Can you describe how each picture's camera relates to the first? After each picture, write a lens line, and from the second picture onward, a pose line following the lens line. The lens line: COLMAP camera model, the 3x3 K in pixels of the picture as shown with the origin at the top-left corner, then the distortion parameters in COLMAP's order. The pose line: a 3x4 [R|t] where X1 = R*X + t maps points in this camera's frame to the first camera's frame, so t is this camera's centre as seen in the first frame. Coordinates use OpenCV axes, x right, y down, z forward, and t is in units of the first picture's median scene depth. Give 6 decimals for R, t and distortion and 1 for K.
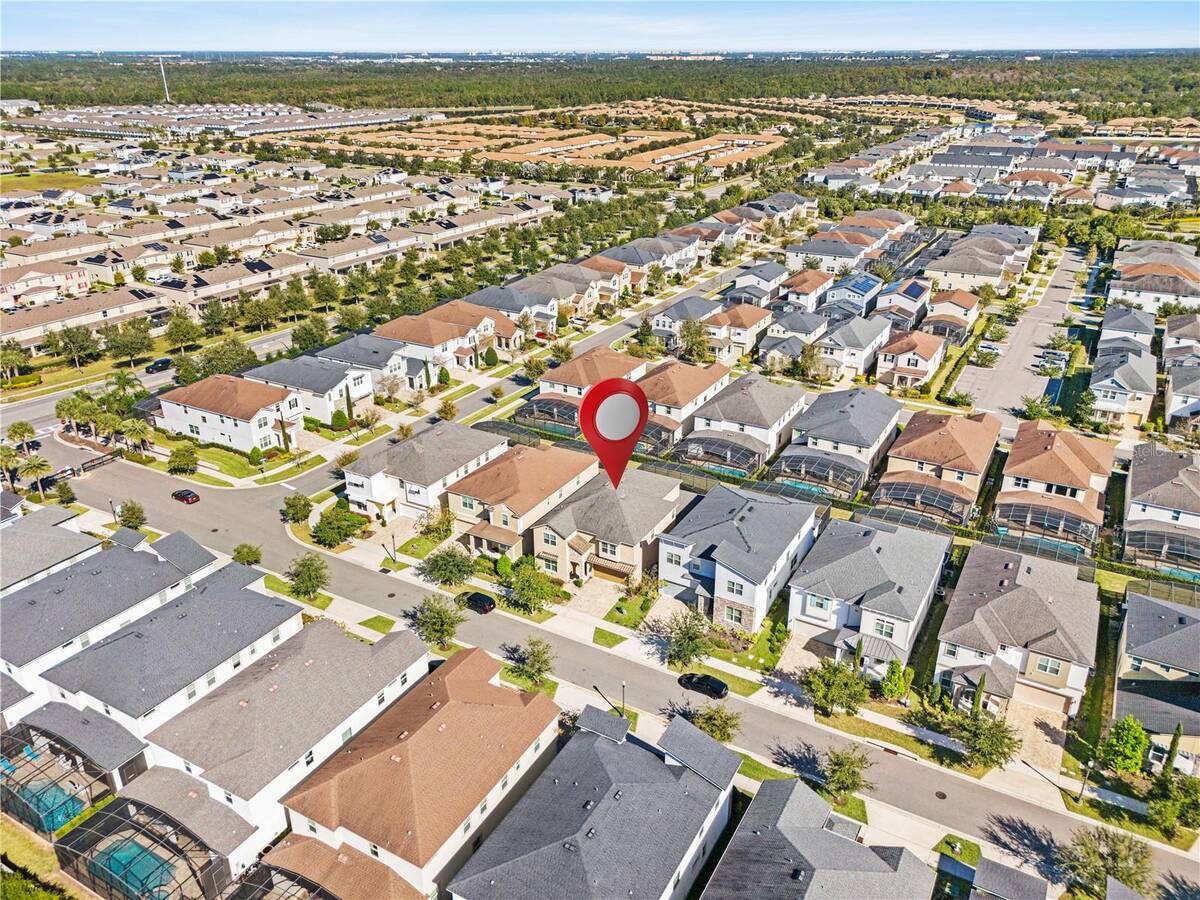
lens RADIAL K [[887.8, 0, 600.0], [0, 887.8, 450.0], [0, 0, 1]] dist [0.044774, -0.002185]
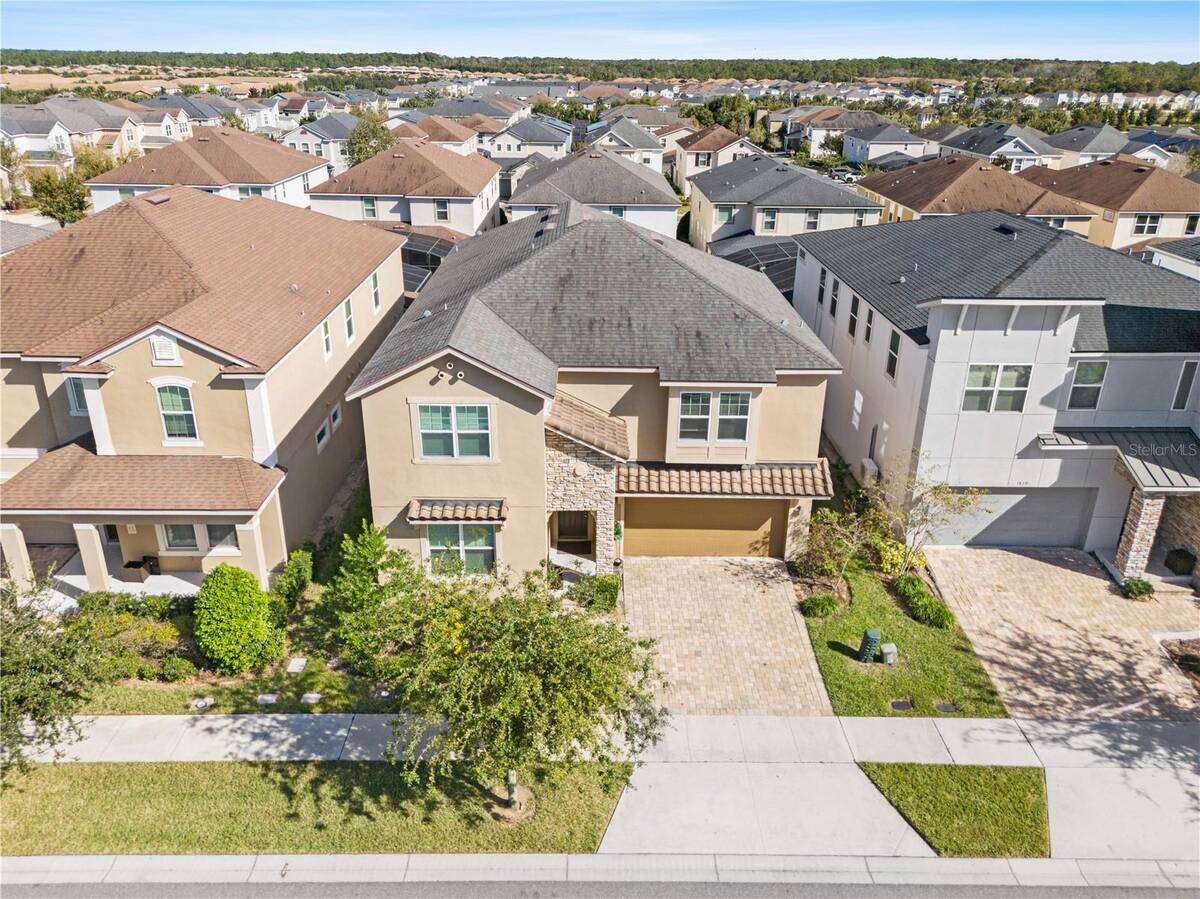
lens RADIAL K [[887.8, 0, 600.0], [0, 887.8, 449.5], [0, 0, 1]] dist [0.044774, -0.002185]
pose [[0.859256, -0.183372, 0.477550, -0.128647], [0.190180, 0.981141, 0.034552, 0.102847], [-0.474880, 0.061132, 0.877925, 0.784339]]
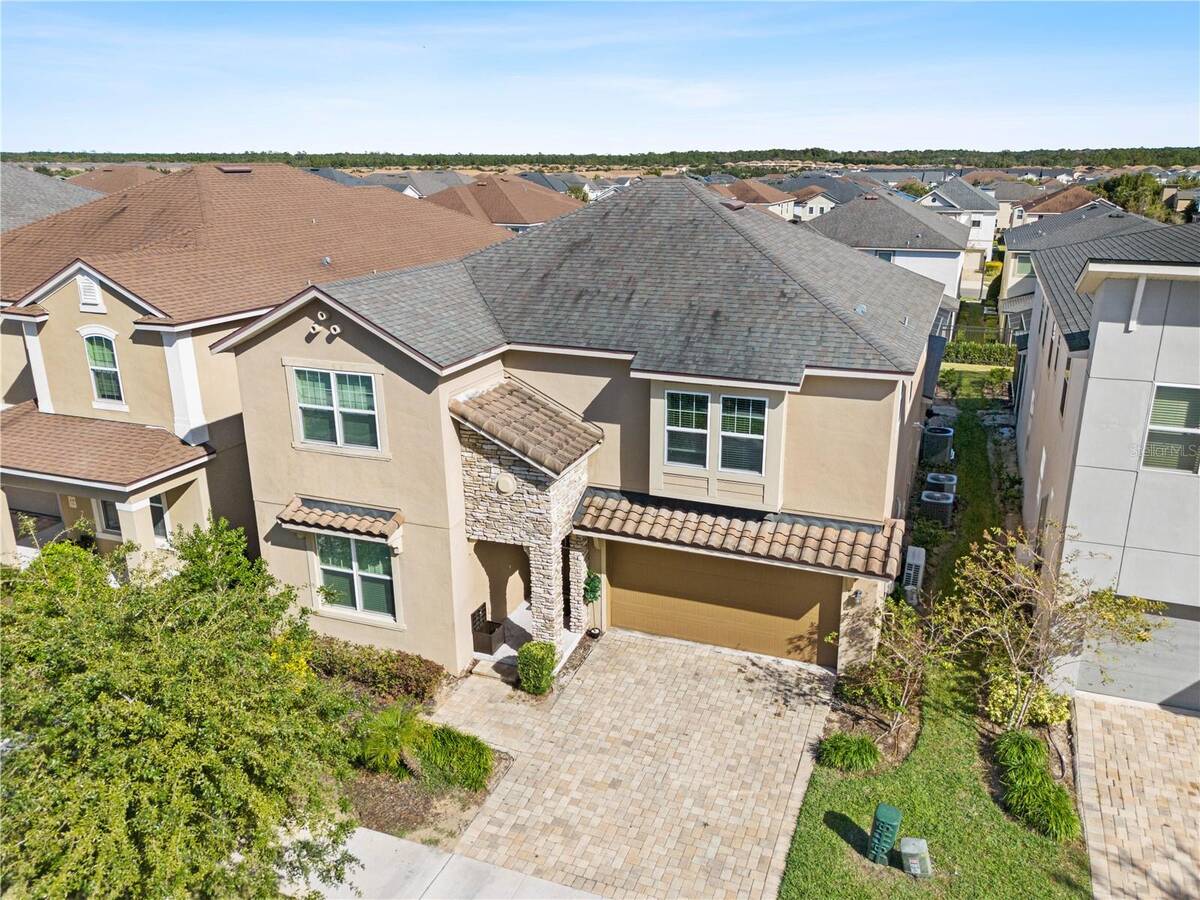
lens RADIAL K [[914.1, 0, 637.9], [0, 914.1, 450.6], [0, 0, 1]] dist [0.033863, -0.009343]
pose [[0.984701, -0.042704, 0.168936, -0.031043], [0.061814, 0.992059, -0.109533, 0.128087], [-0.162917, 0.118300, 0.979522, 0.818835]]
